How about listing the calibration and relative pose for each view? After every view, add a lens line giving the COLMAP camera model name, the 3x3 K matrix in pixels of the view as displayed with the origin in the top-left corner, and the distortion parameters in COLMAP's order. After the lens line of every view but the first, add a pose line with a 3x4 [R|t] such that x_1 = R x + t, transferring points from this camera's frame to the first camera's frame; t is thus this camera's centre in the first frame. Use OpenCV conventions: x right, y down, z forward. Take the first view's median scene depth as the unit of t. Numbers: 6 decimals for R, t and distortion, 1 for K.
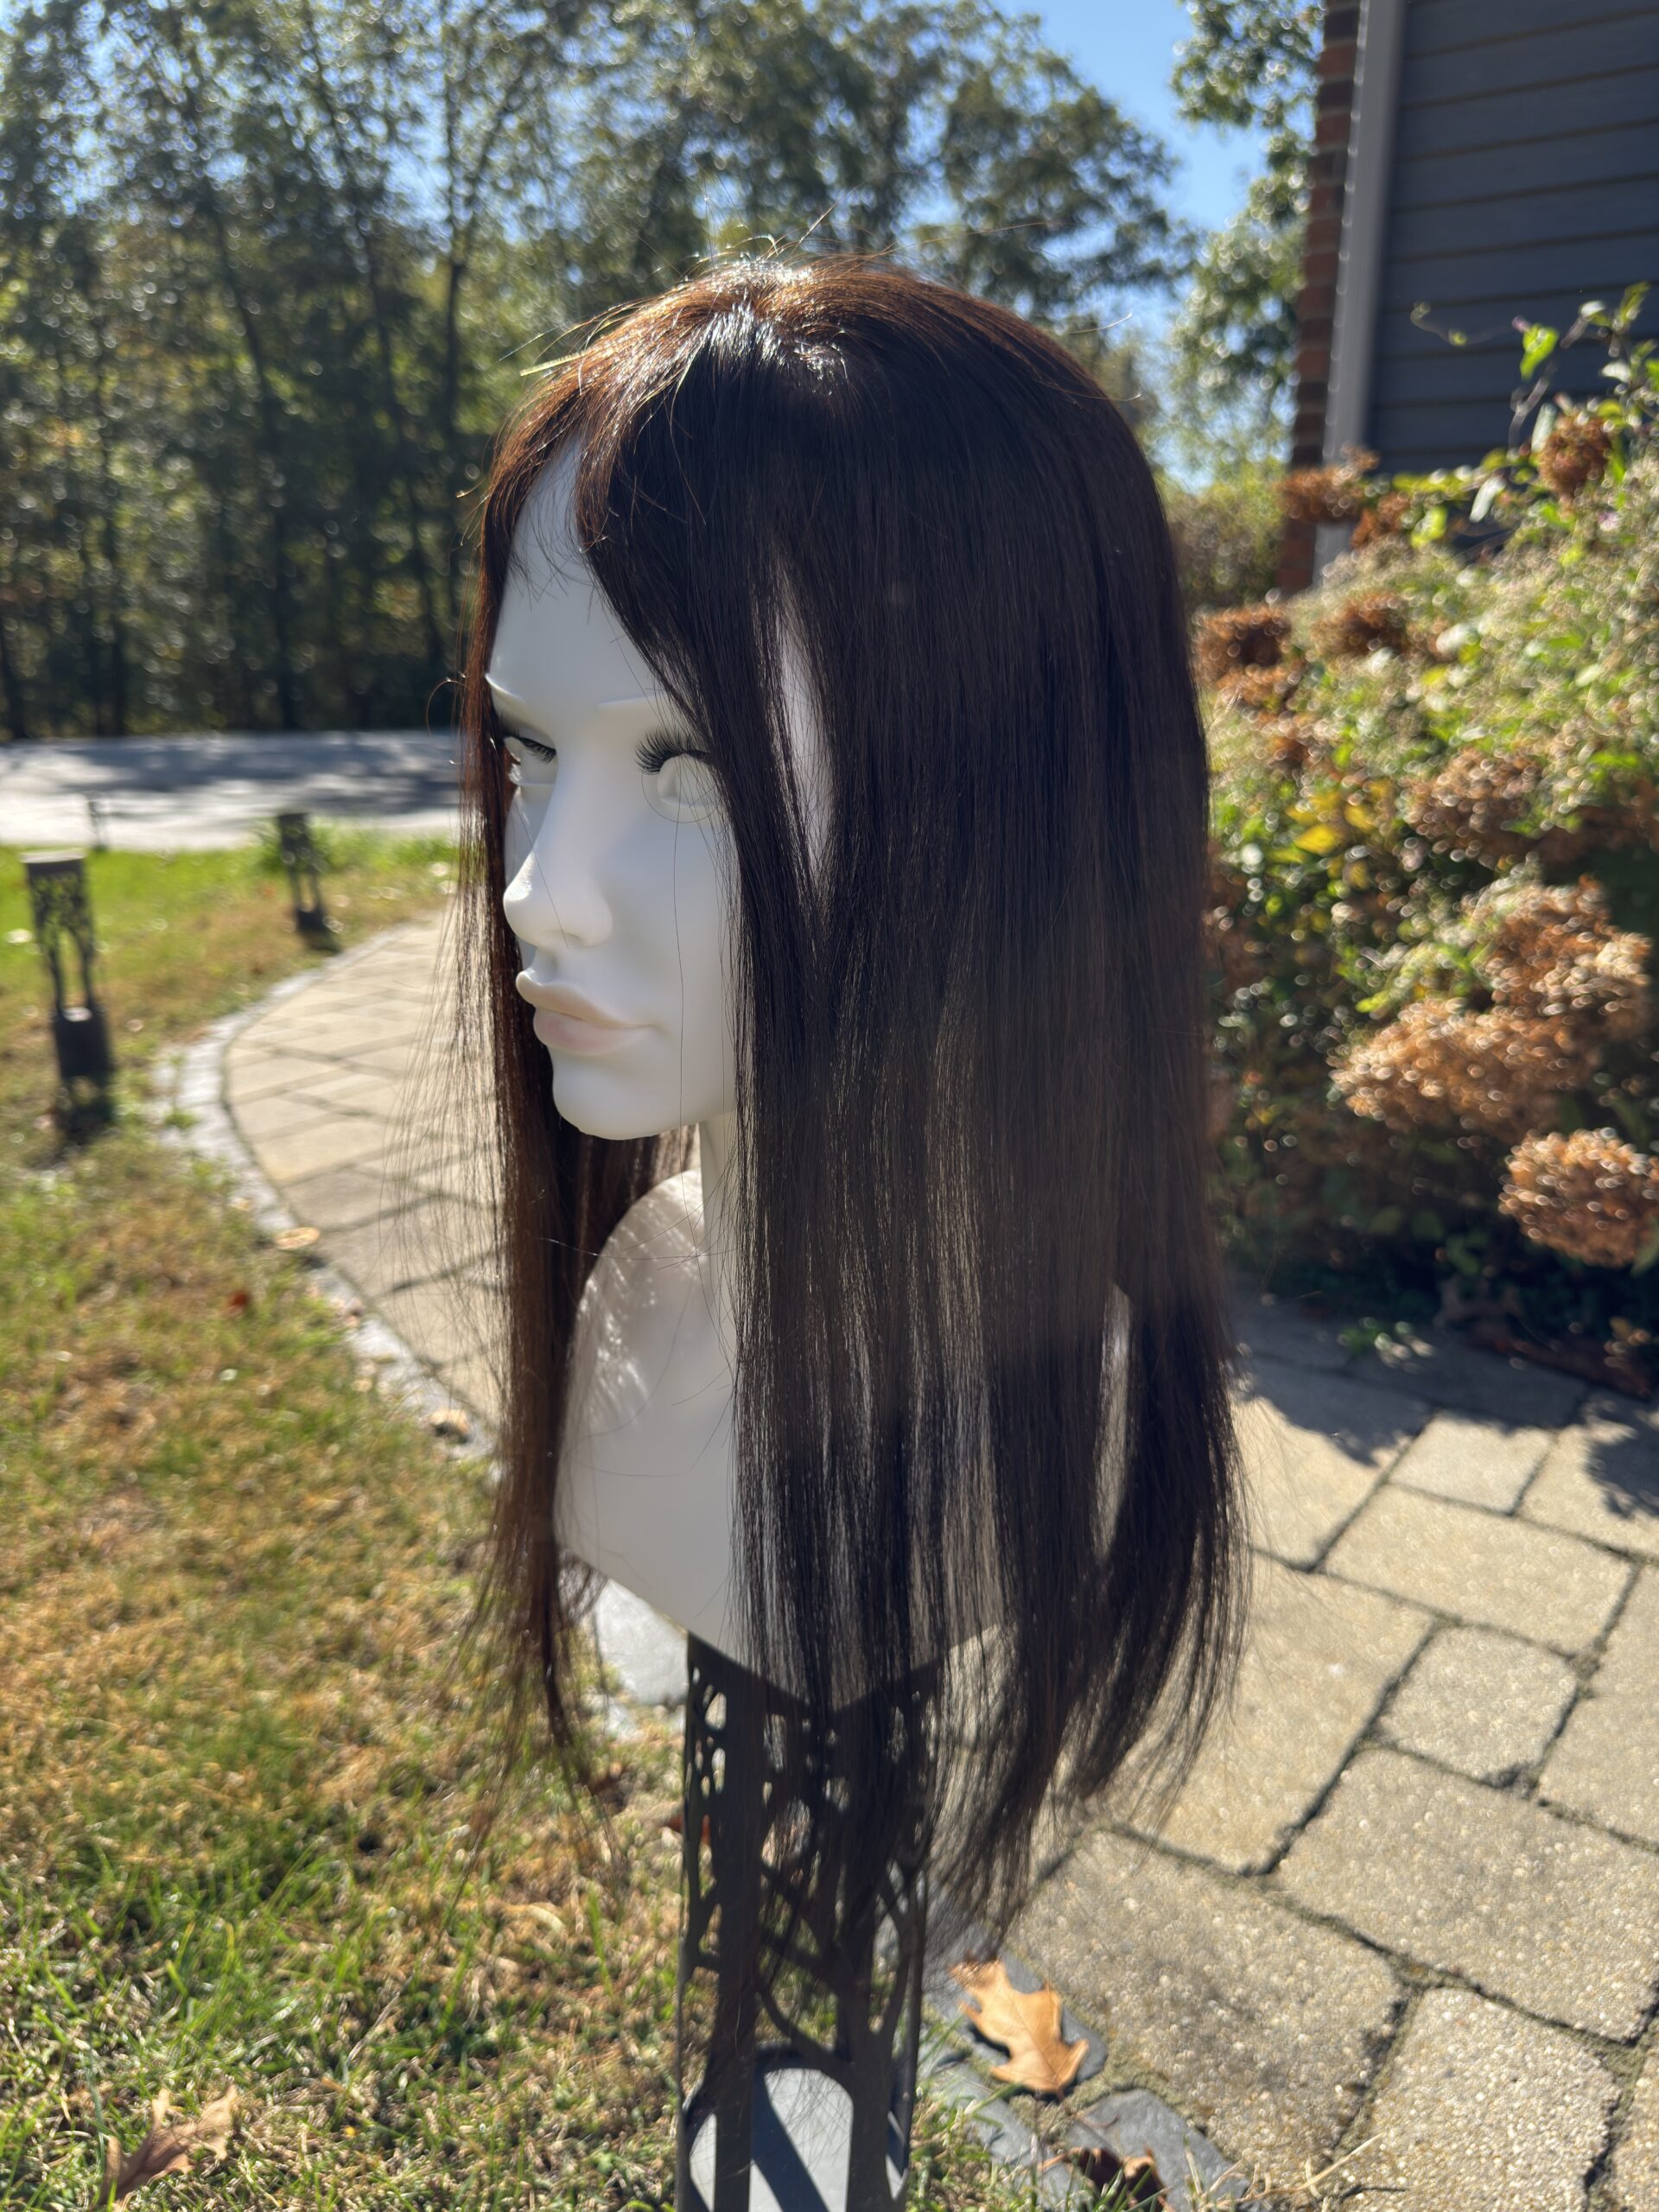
lens RADIAL K [[1592.5, 0, 834.6], [0, 1592.5, 1100.4], [0, 0, 1]] dist [-0.022653, 0.005524]
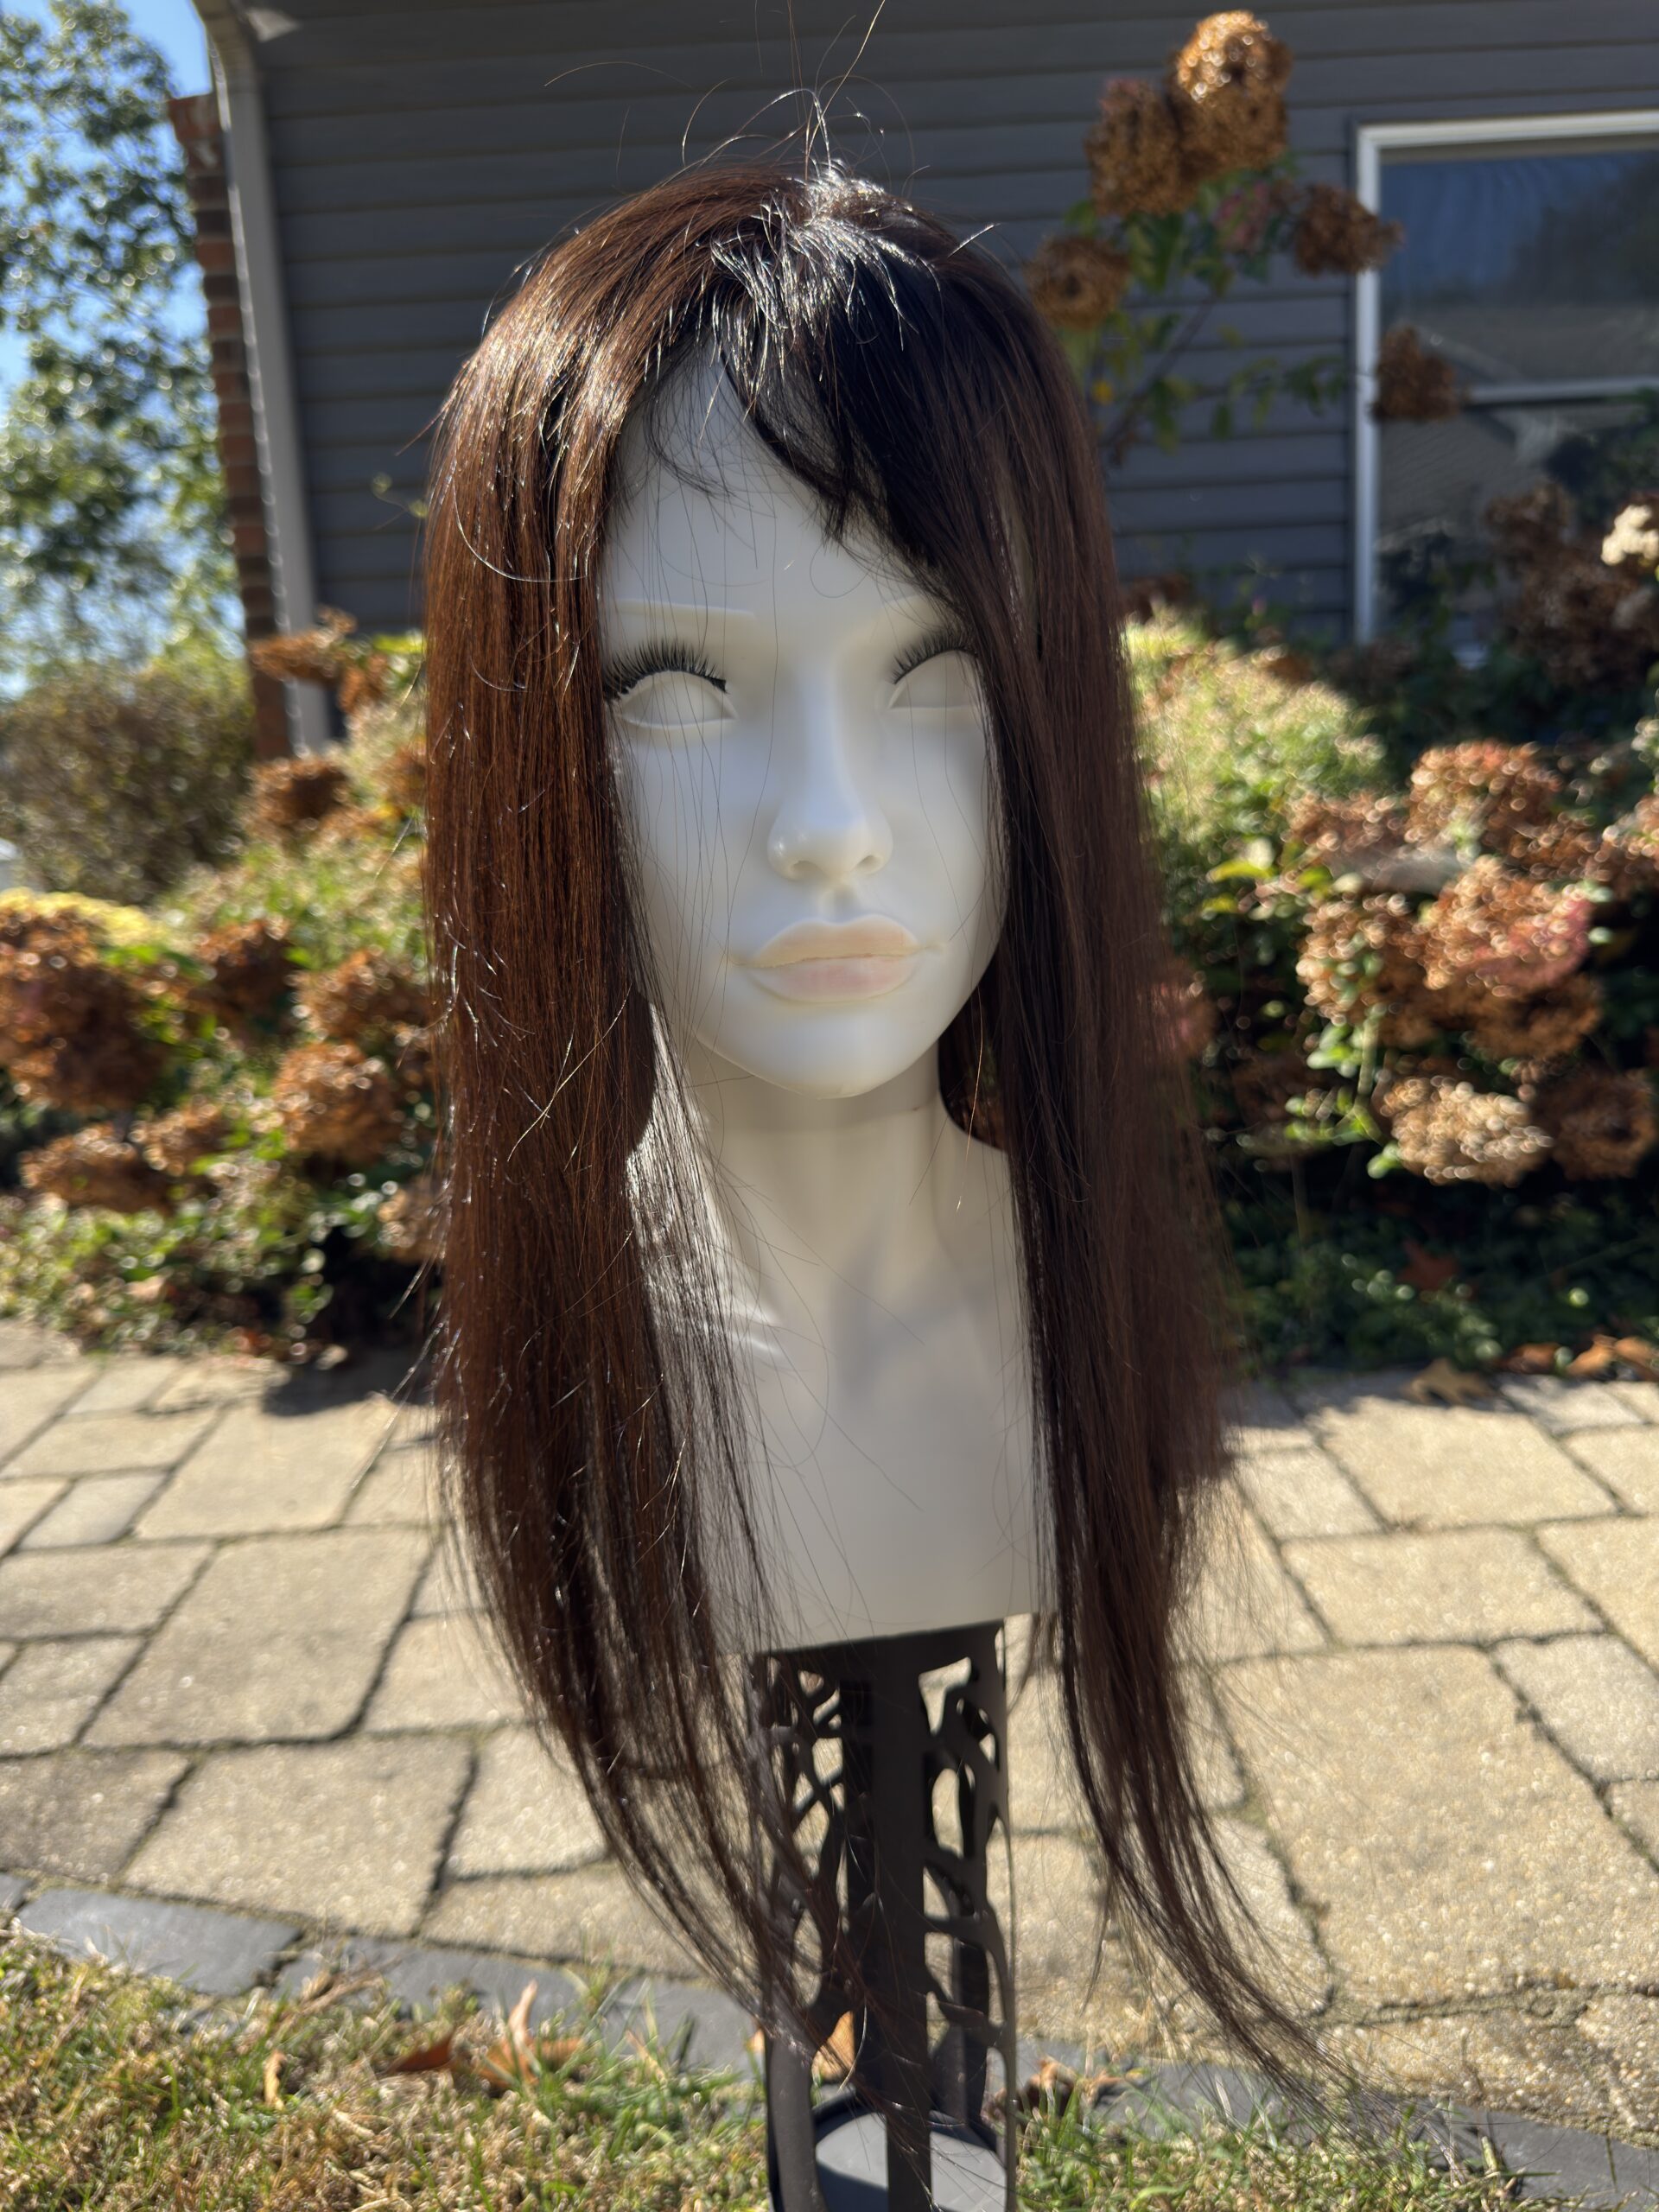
lens RADIAL K [[1592.5, 0, 834.0], [0, 1592.5, 1105.6], [0, 0, 1]] dist [-0.022653, 0.005524]
pose [[0.783262, -0.181892, 0.594488, -0.224019], [0.244700, 0.969254, -0.025844, 0.020434], [-0.571510, 0.165714, 0.803689, 0.076593]]
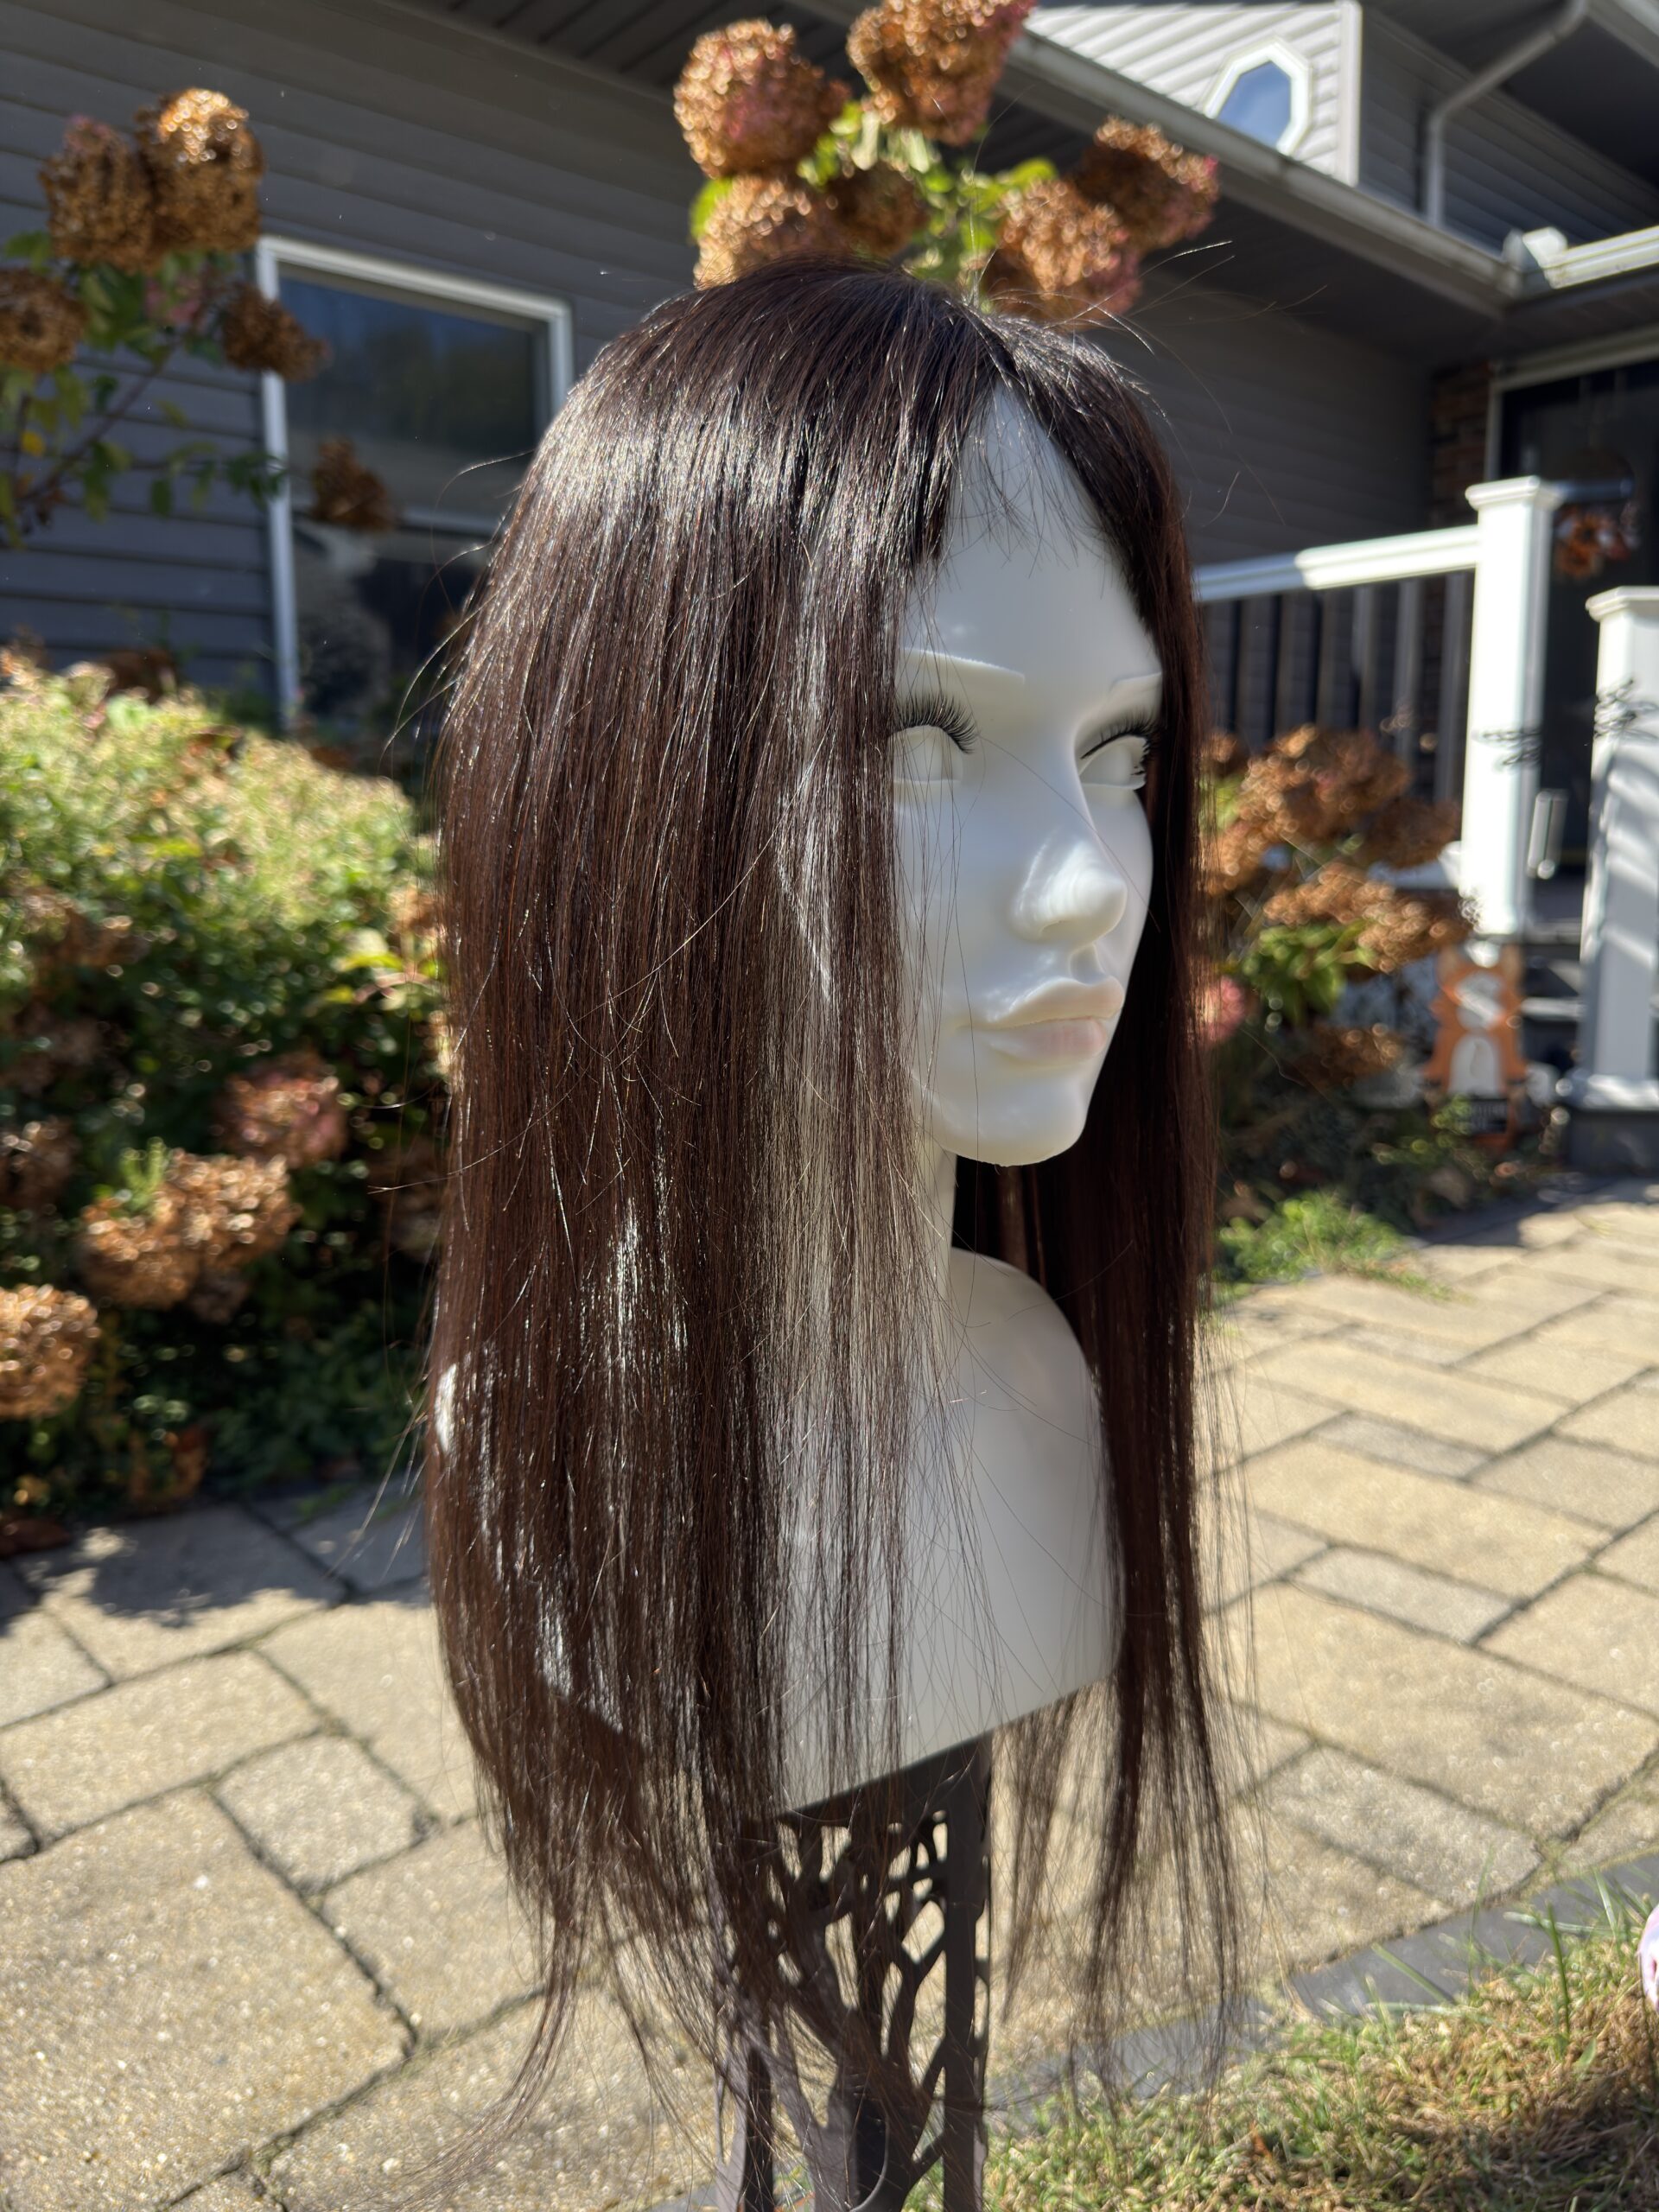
lens RADIAL K [[1592.5, 0, 835.5], [0, 1592.5, 1108.8], [0, 0, 1]] dist [-0.022653, 0.005524]
pose [[0.199749, -0.177930, 0.963557, -0.341484], [0.291866, 0.949540, 0.114836, -0.047526], [-0.935369, 0.258291, 0.241602, 0.287218]]
